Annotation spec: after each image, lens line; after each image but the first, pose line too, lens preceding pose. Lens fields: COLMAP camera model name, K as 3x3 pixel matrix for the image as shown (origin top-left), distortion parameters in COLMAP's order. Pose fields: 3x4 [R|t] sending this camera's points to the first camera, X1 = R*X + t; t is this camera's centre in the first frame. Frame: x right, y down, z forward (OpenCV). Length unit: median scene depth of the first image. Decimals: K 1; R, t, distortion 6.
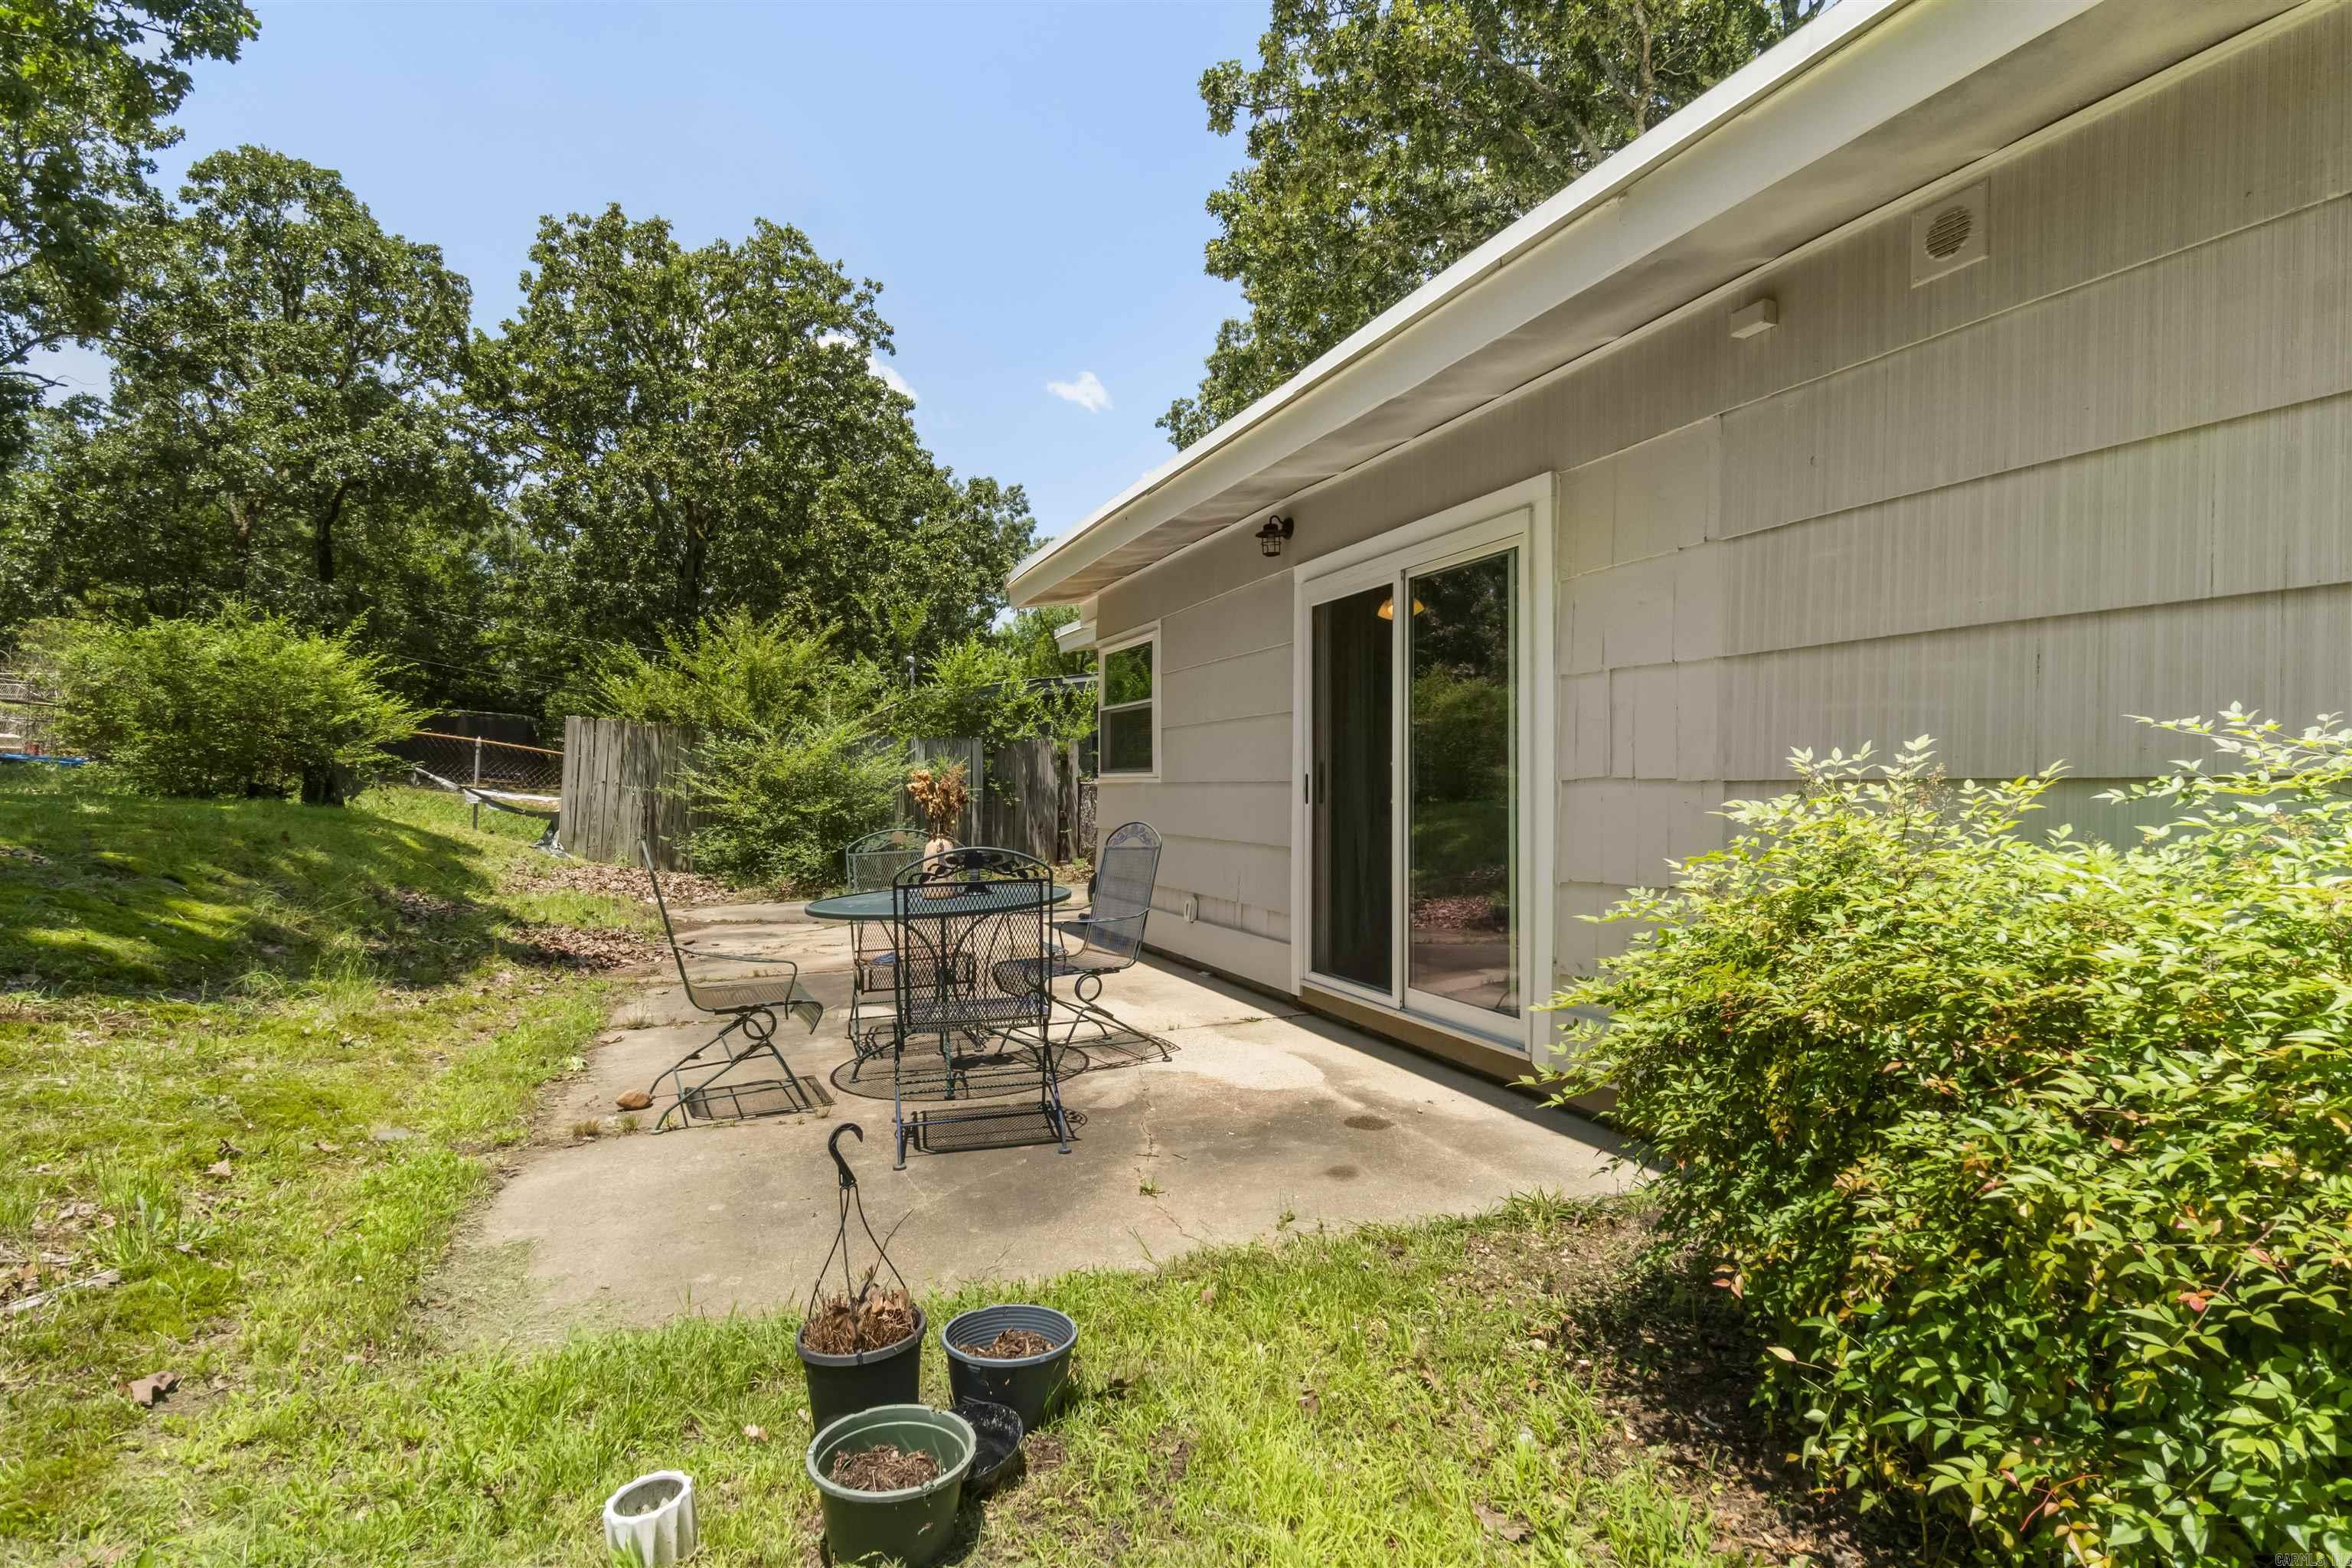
lens RADIAL K [[1221.8, 0, 1166.2], [0, 1221.8, 786.0], [0, 0, 1]] dist [0.001056, 0.000000]
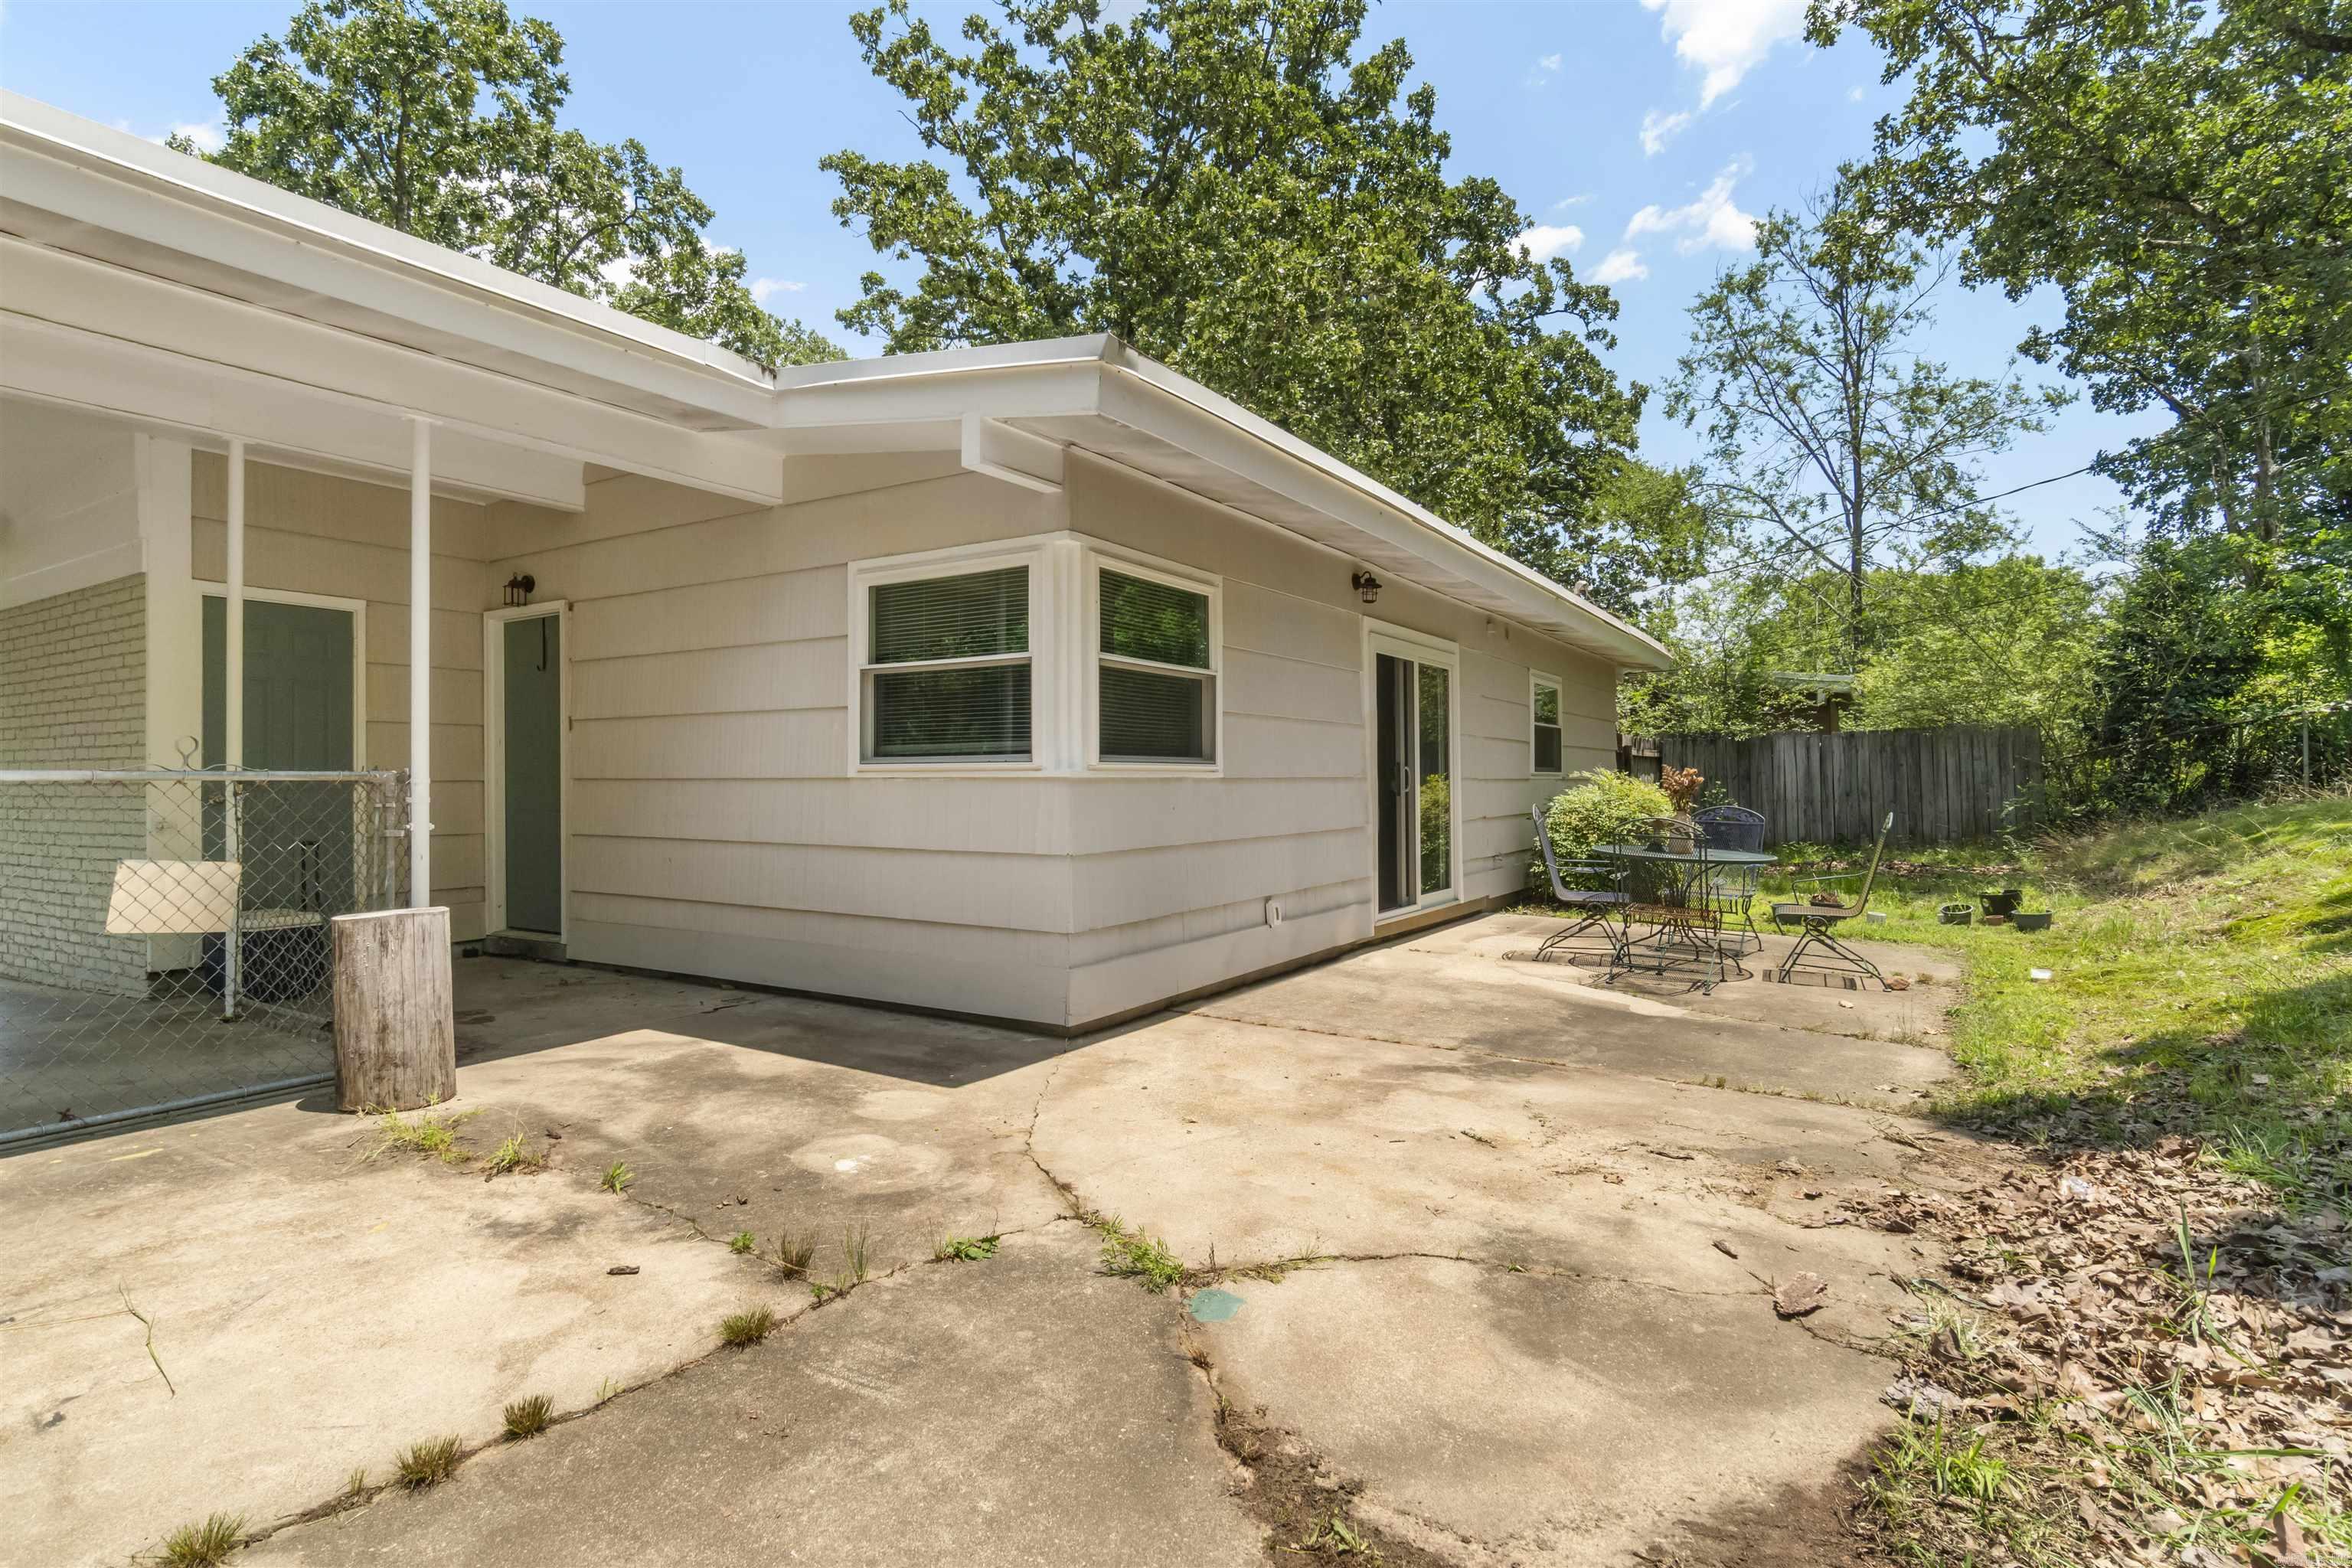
lens RADIAL K [[1173.9, 0, 1176.0], [0, 1173.9, 784.0], [0, 0, 1]] dist [-0.003046, -0.000887]
pose [[-0.589155, 0.000215, 0.808020, -0.842422], [0.007284, 0.999961, 0.005046, -0.004641], [-0.807987, 0.008859, -0.589134, 1.988885]]
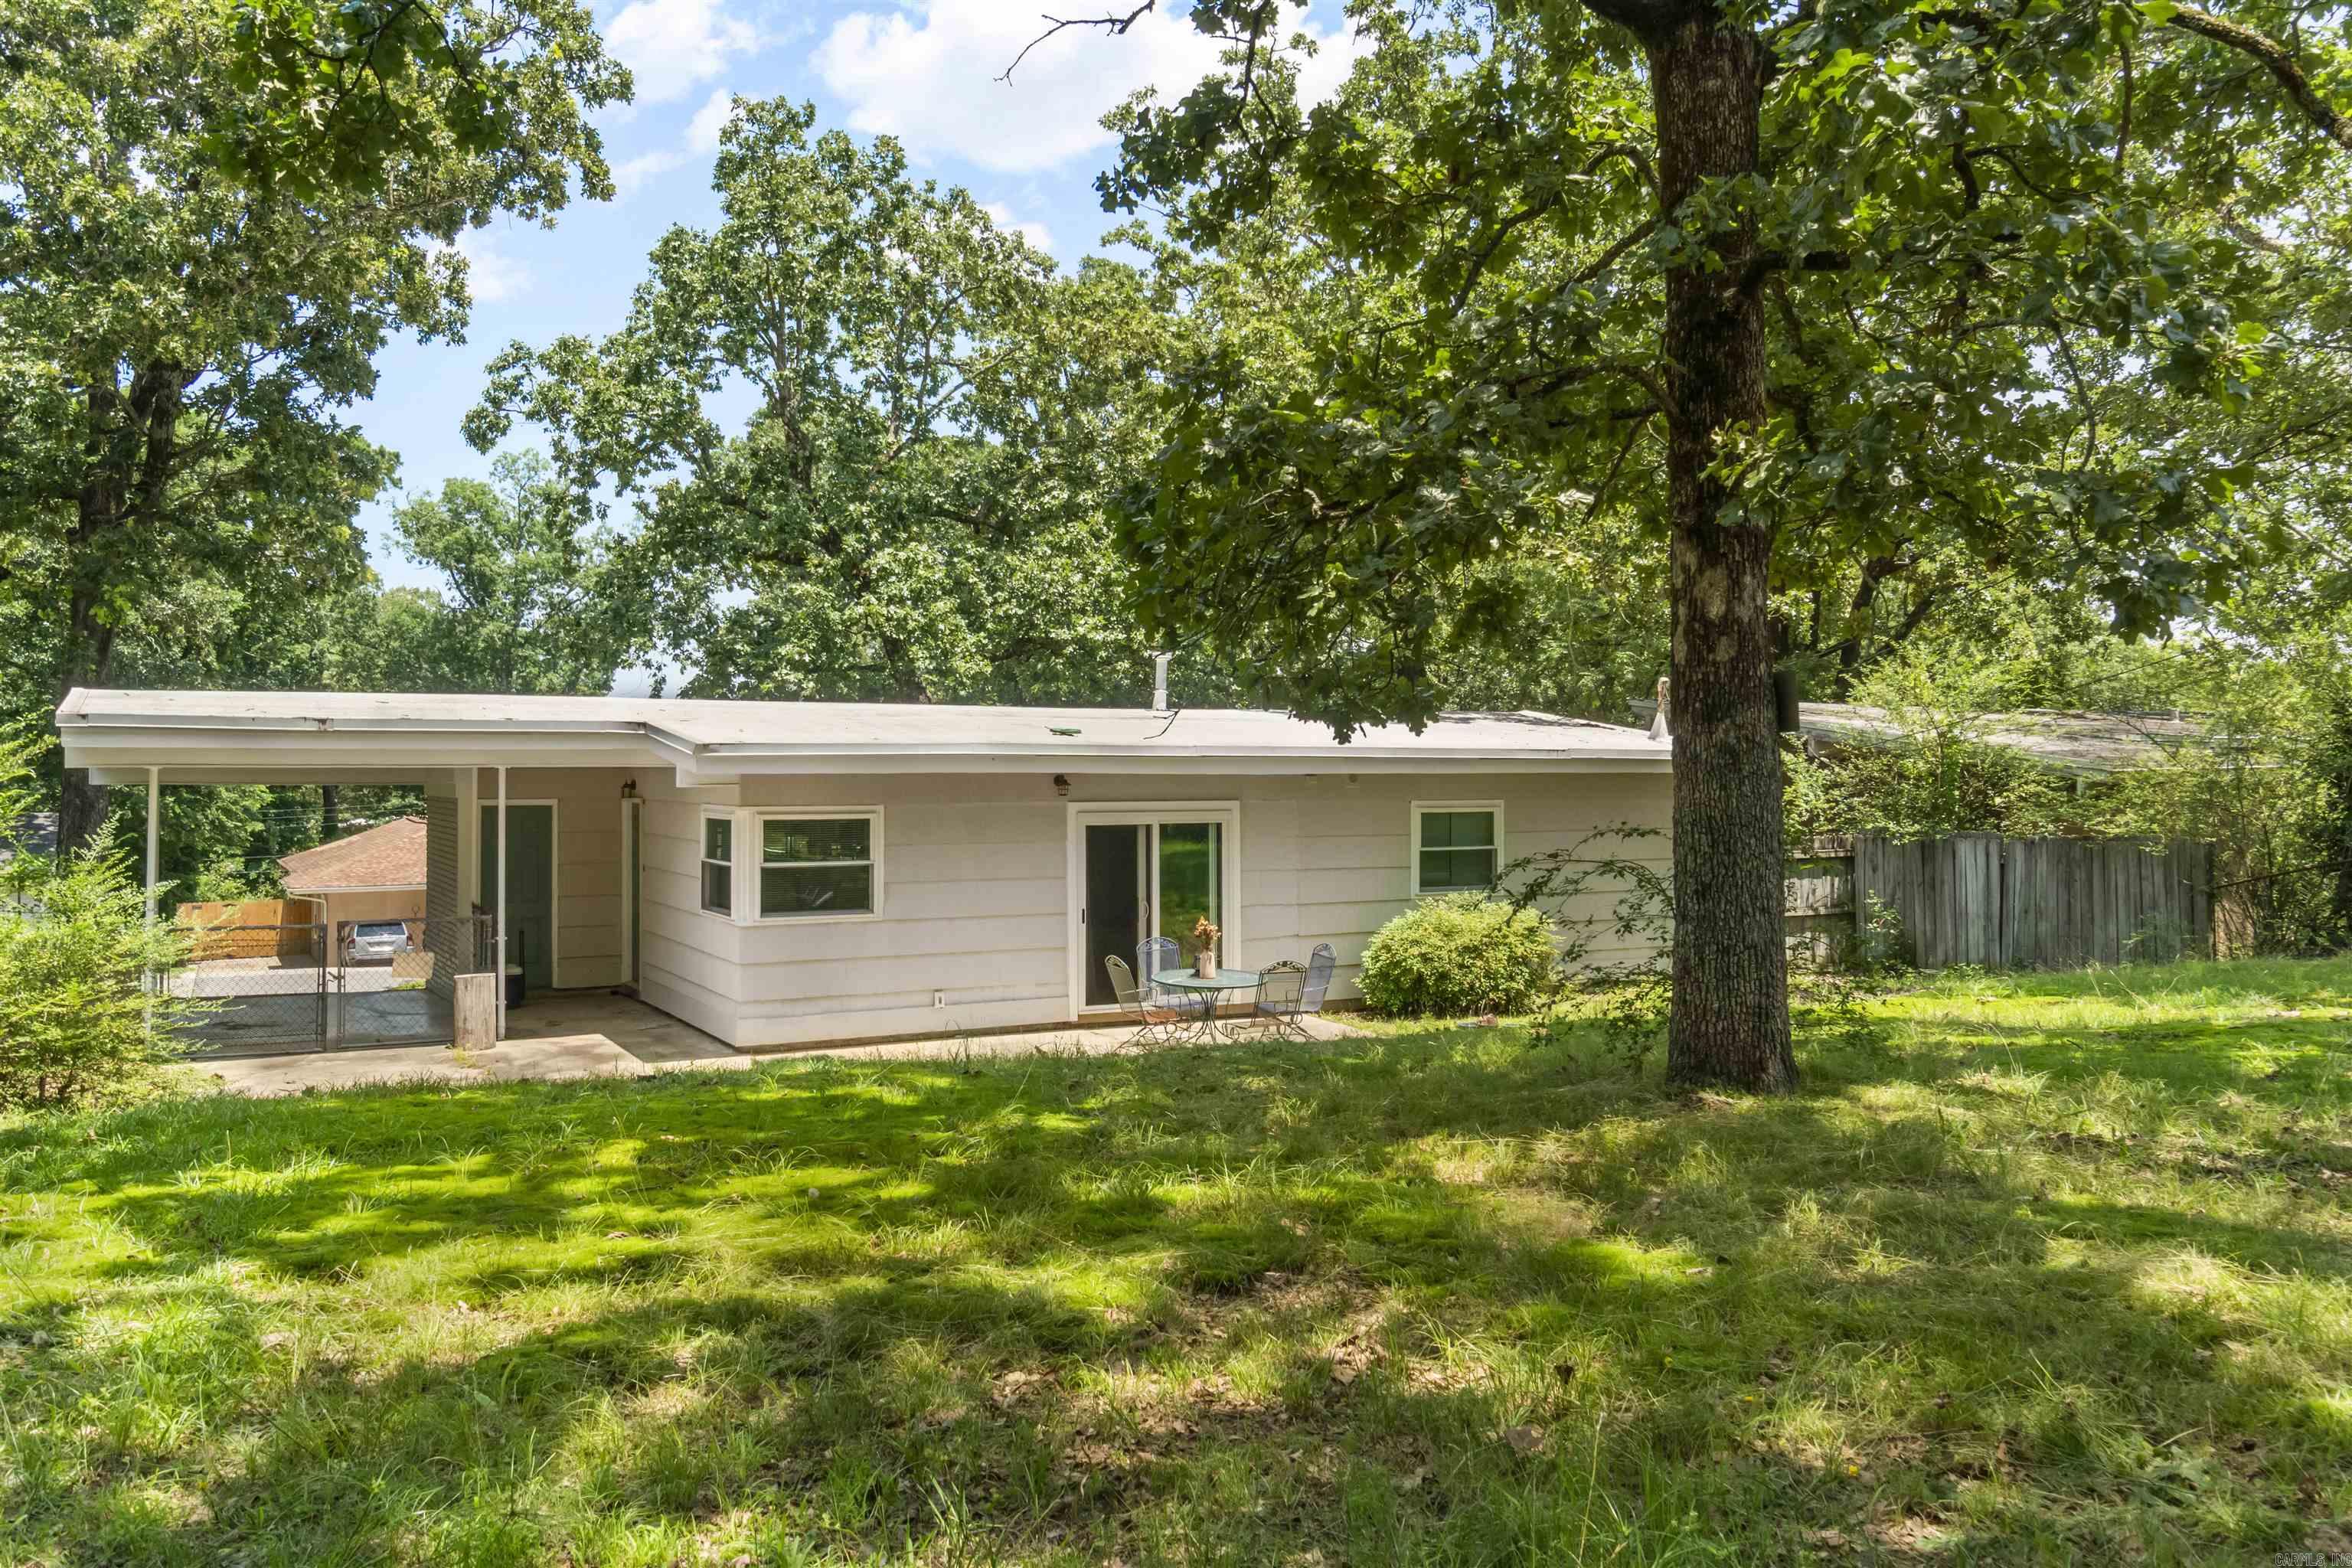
lens RADIAL K [[1847.7, 0, 1176.0], [0, 1847.7, 784.0], [0, 0, 1]] dist [0.007882, 0.000187]
pose [[-0.122320, -0.004359, 0.992481, -2.985875], [0.003435, 0.999983, 0.004815, -0.232609], [-0.992485, 0.003998, -0.122302, 1.233702]]
